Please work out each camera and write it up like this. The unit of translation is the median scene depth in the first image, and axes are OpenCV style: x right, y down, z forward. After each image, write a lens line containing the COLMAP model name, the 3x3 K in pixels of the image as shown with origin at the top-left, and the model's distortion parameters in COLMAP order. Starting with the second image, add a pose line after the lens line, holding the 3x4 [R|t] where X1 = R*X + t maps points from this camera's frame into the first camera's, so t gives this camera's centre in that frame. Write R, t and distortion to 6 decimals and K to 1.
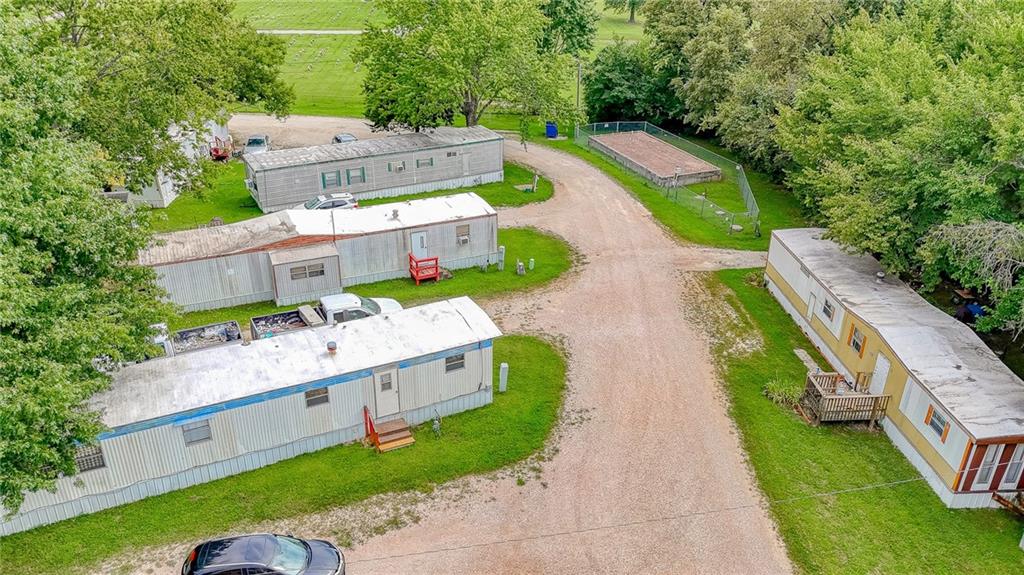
lens RADIAL K [[748.5, 0, 511.6], [0, 748.5, 291.2], [0, 0, 1]] dist [0.082811, -0.090043]
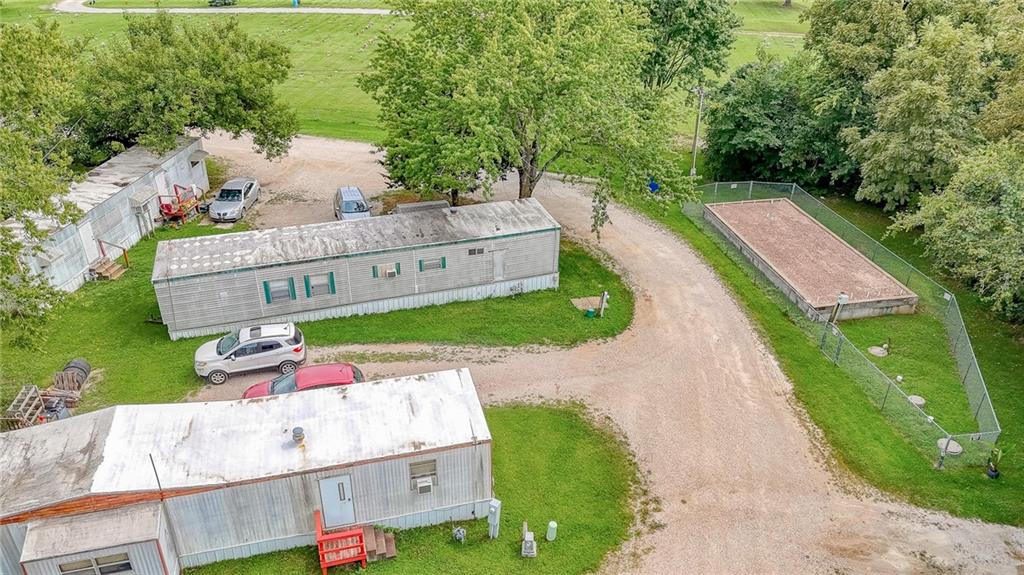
lens RADIAL K [[748.5, 0, 511.6], [0, 748.5, 291.2], [0, 0, 1]] dist [0.082811, -0.090043]
pose [[0.984285, 0.086660, -0.153861, 0.055941], [-0.079963, 0.995582, 0.049209, -0.194034], [0.157446, -0.036133, 0.986866, 0.389314]]
